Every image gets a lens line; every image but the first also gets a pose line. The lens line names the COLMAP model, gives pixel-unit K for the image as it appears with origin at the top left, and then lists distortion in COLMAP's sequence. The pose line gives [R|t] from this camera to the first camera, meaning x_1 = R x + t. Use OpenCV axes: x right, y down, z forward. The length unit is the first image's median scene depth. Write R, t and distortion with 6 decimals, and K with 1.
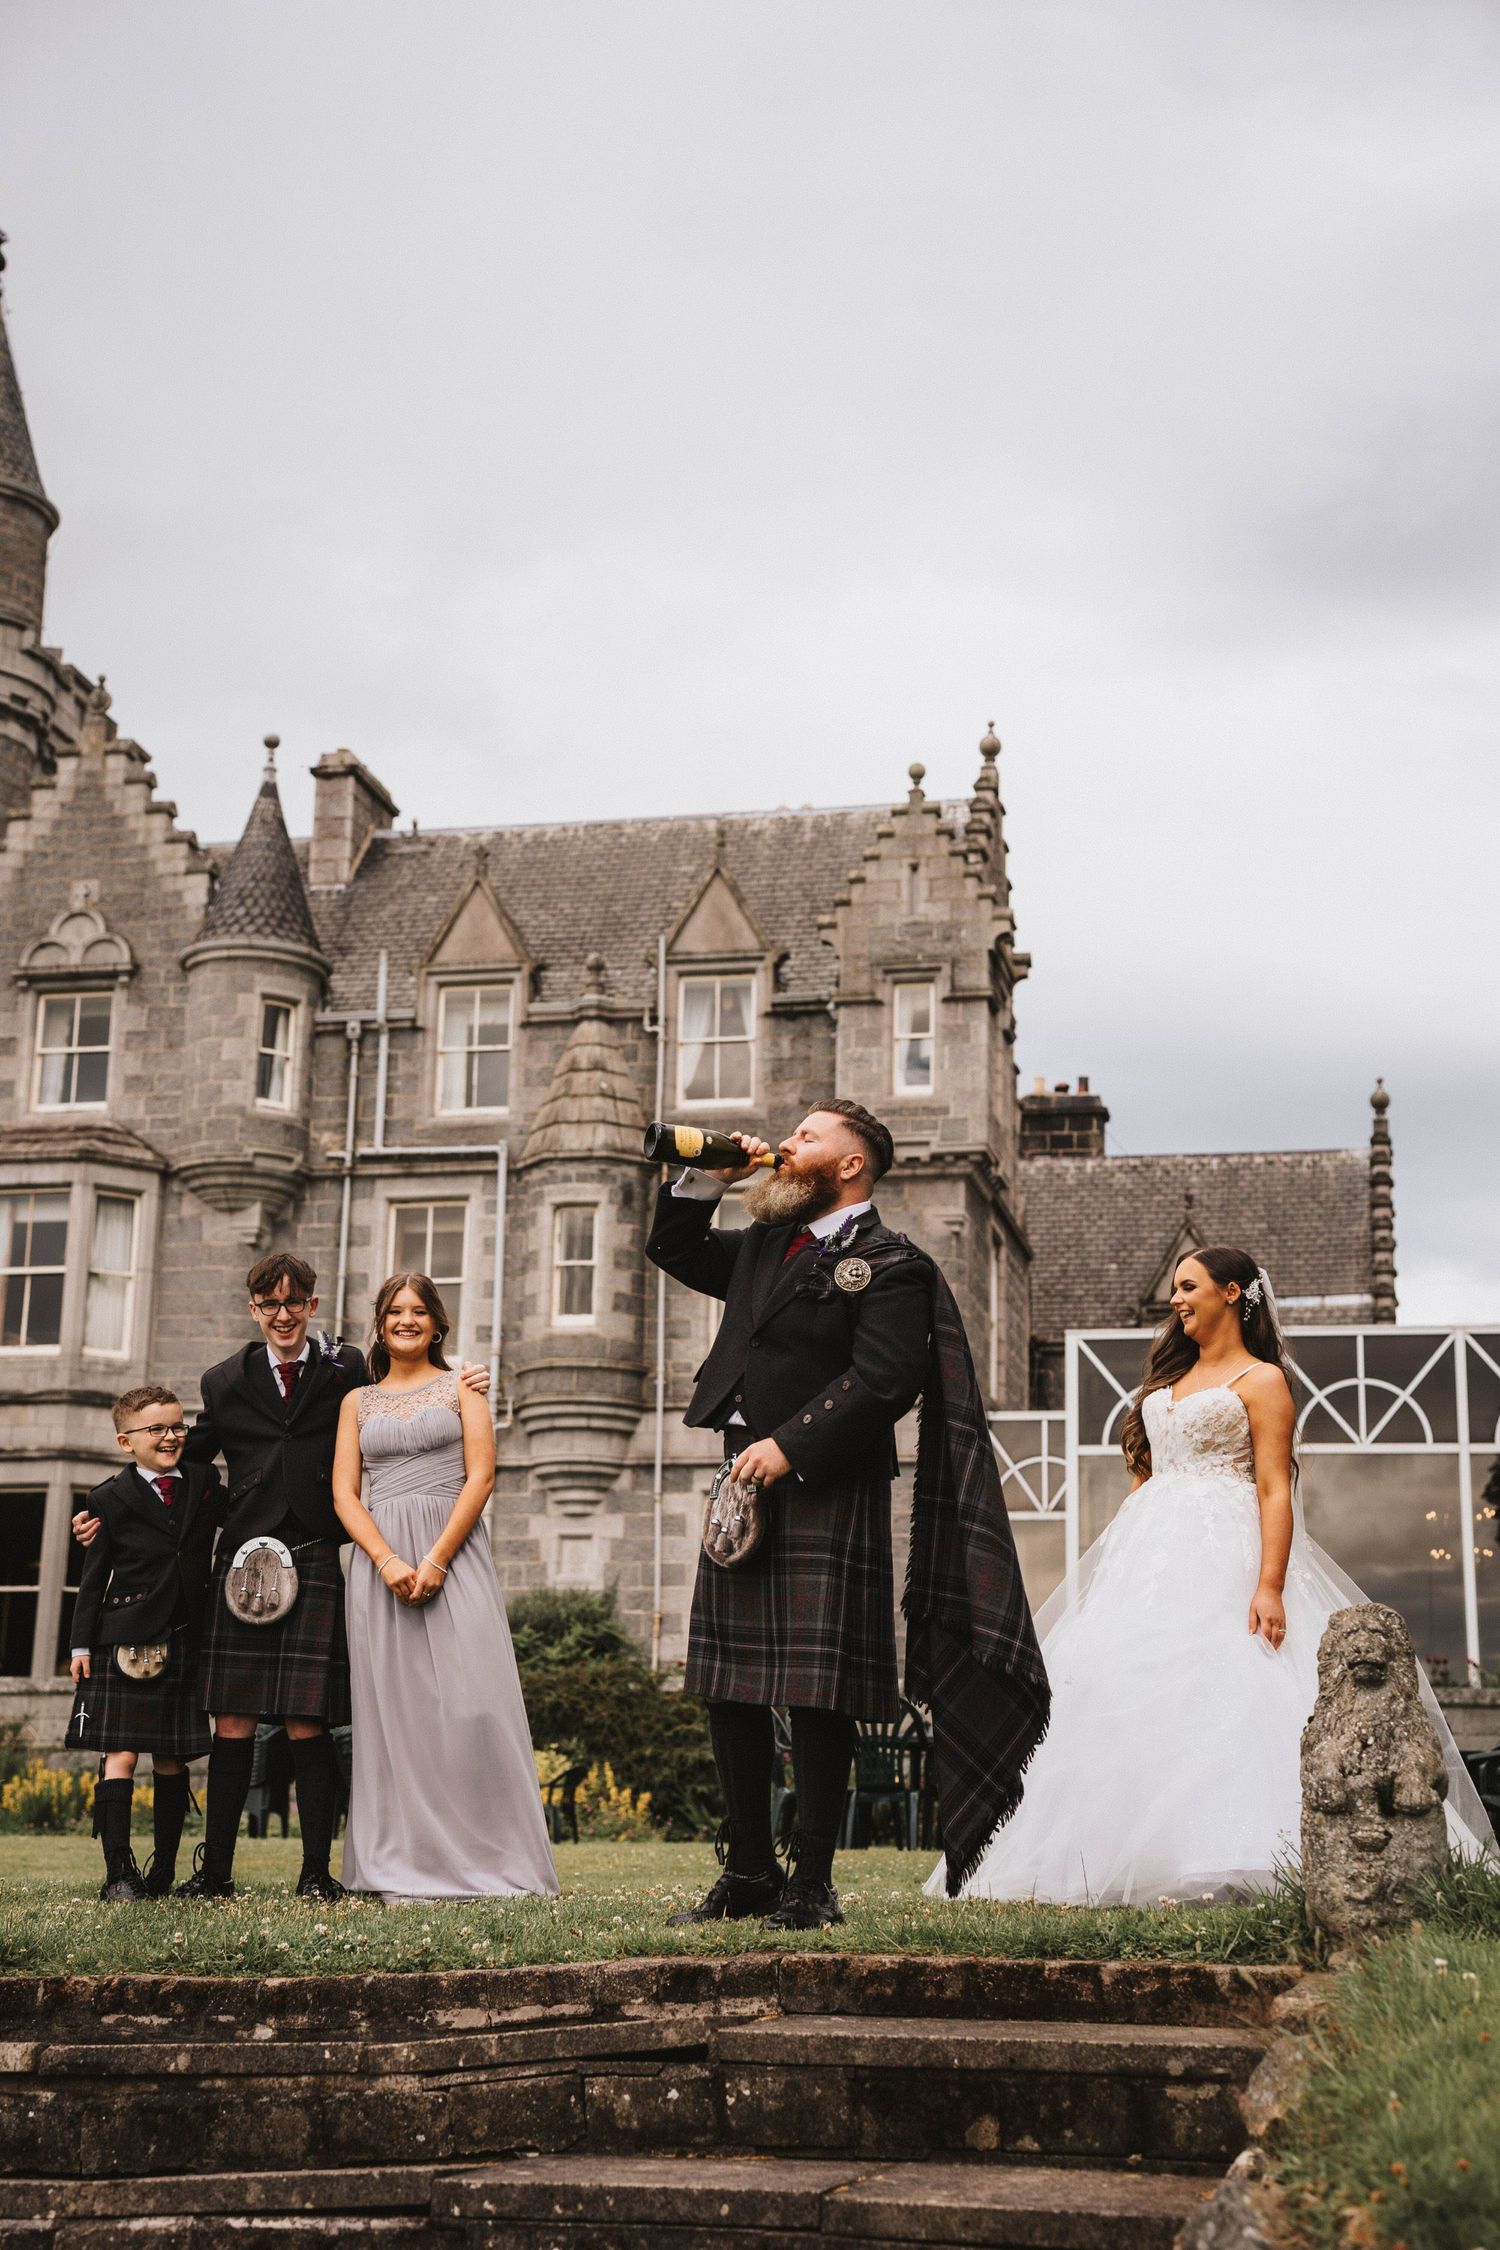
lens RADIAL K [[3090.8, 0, 727.1], [0, 3090.8, 1095.2], [0, 0, 1]] dist [0.221095, 0.000000]
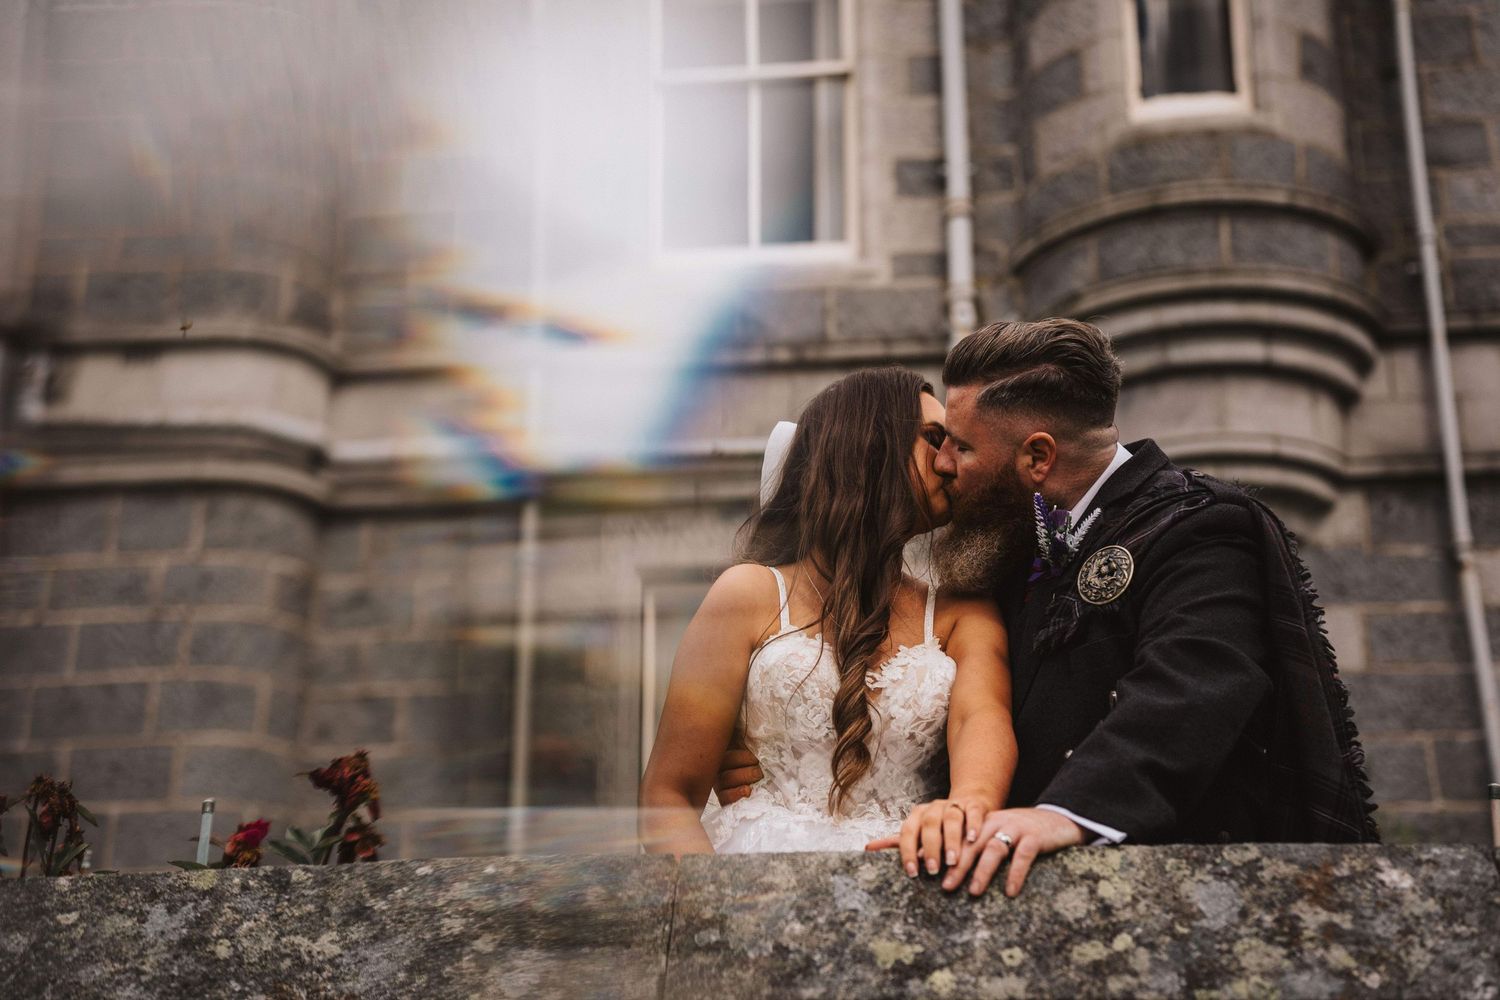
lens RADIAL K [[2204.1, 0, 746.3], [0, 2204.1, 491.0], [0, 0, 1]] dist [0.261009, 0.000000]
pose [[0.991356, 0.017266, 0.130062, -0.134574], [-0.004899, 0.995483, -0.094812, 0.141920], [-0.131112, 0.093355, 0.986962, 0.722434]]
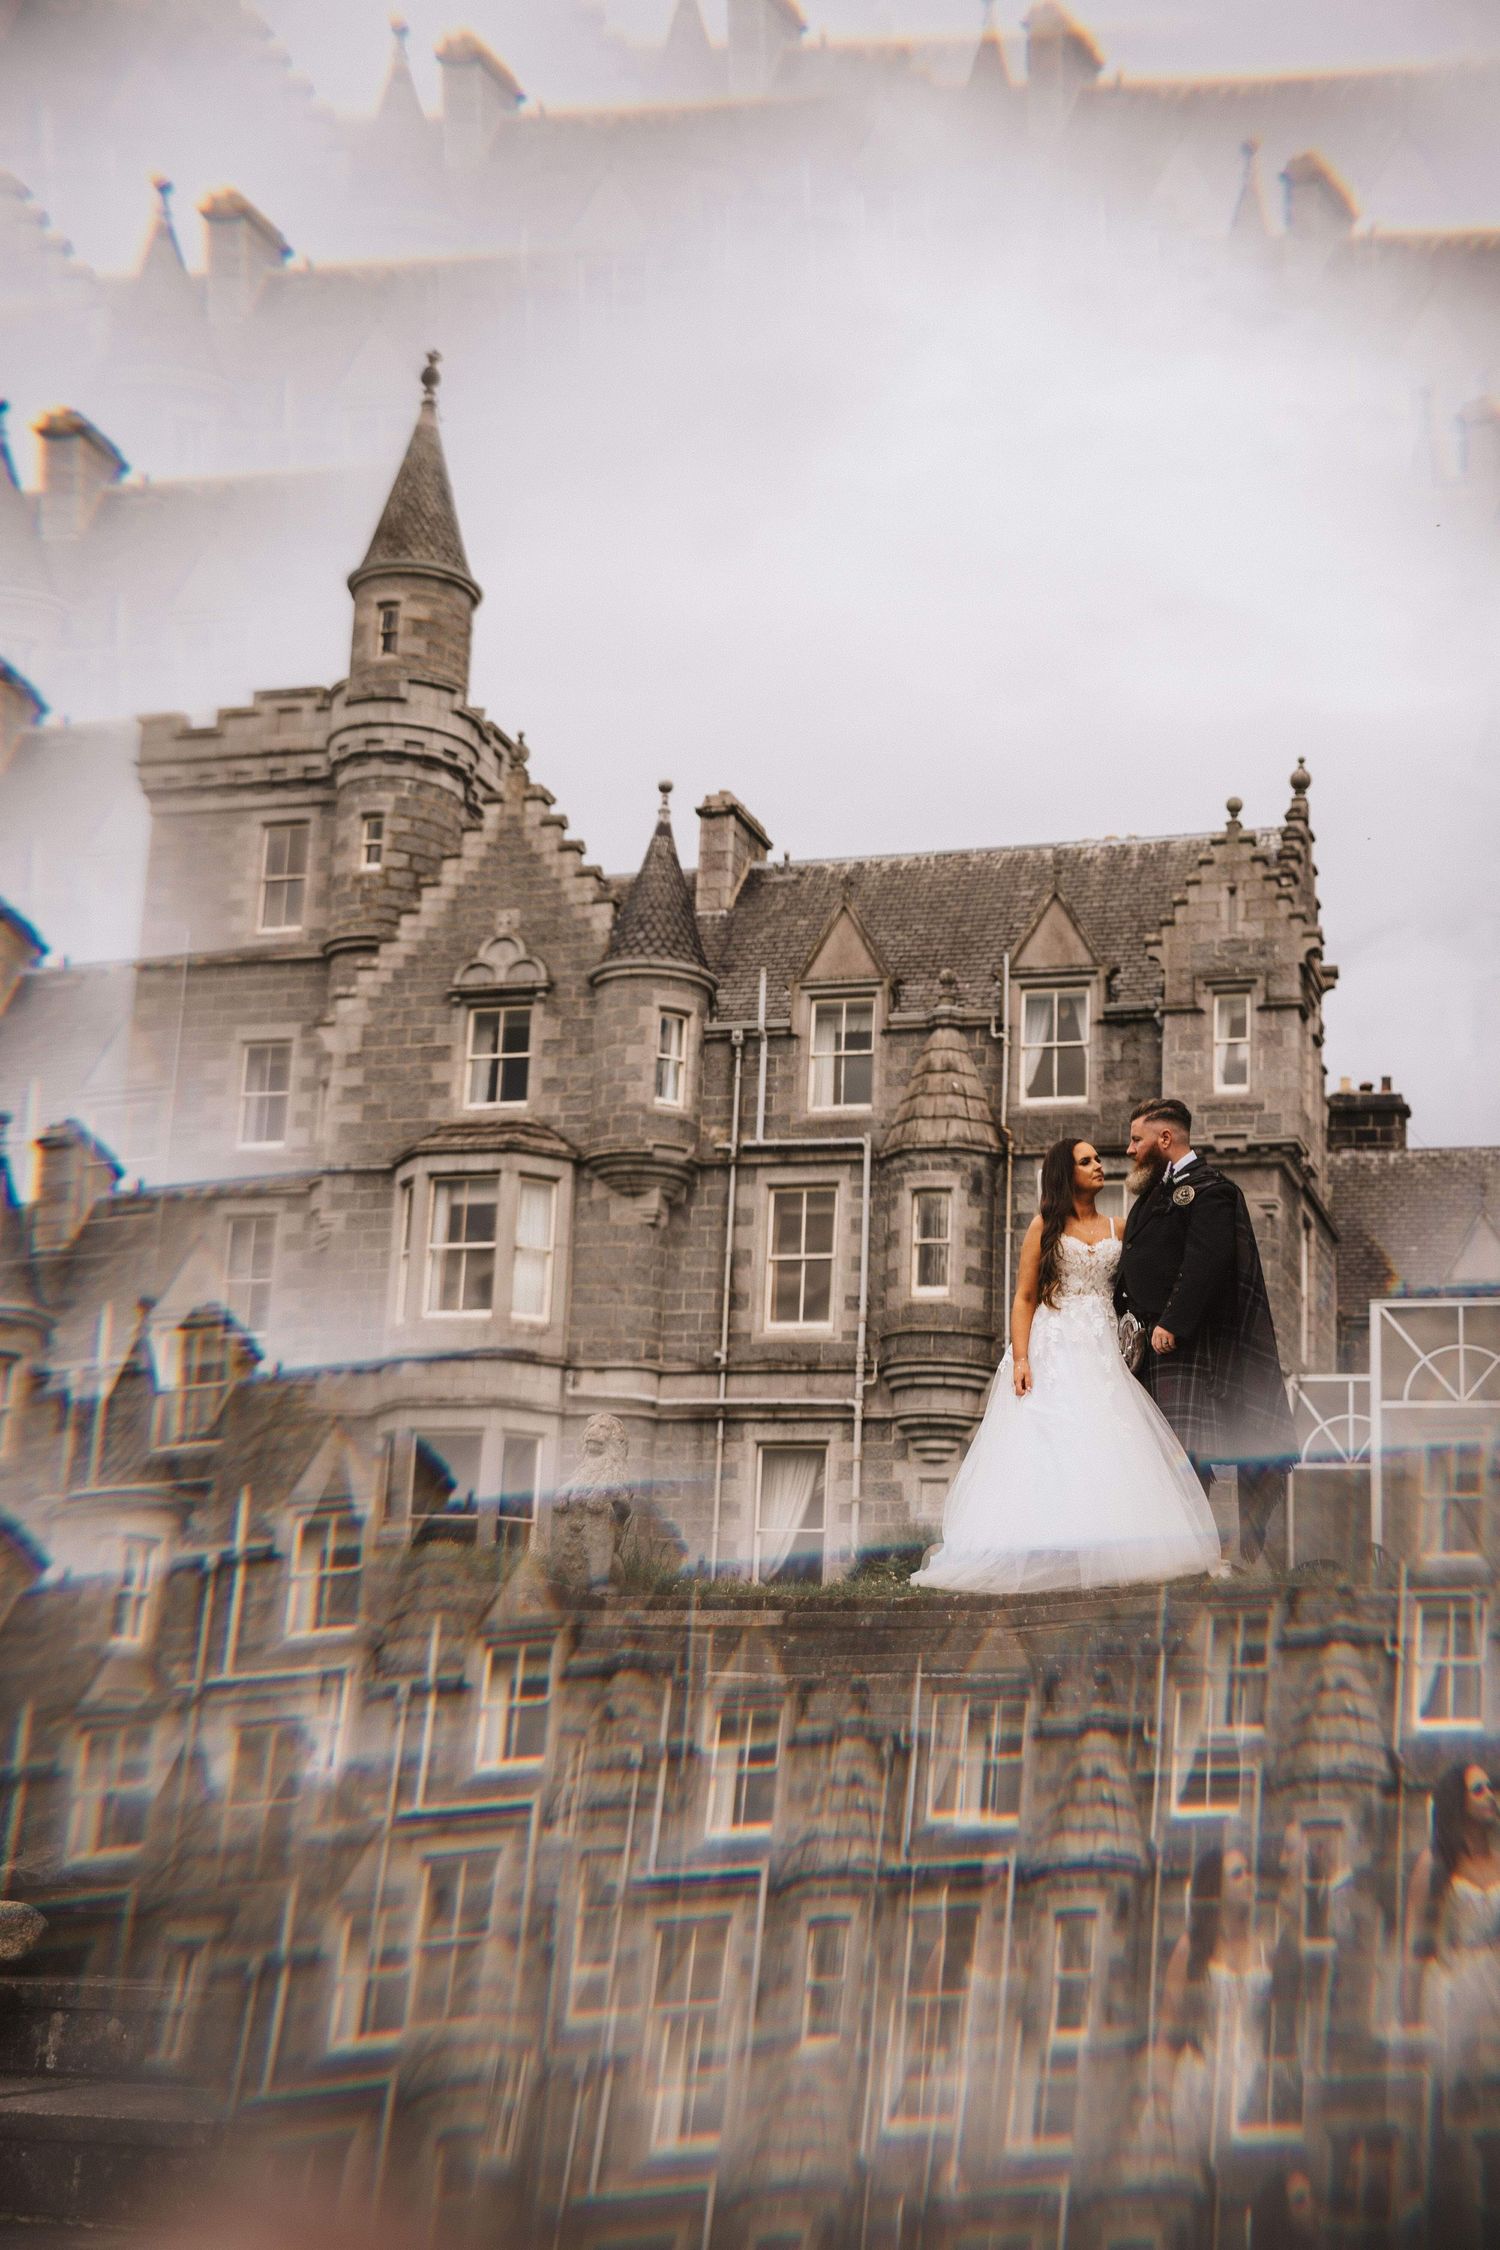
lens RADIAL K [[2869.6, 0, 805.5], [0, 2869.6, 1100.9], [0, 0, 1]] dist [0.215700, 0.000000]
pose [[0.996598, -0.002306, -0.082388, -0.007880], [0.002571, 0.999992, 0.003117, -0.000841], [0.082380, -0.003318, 0.996595, -0.058790]]
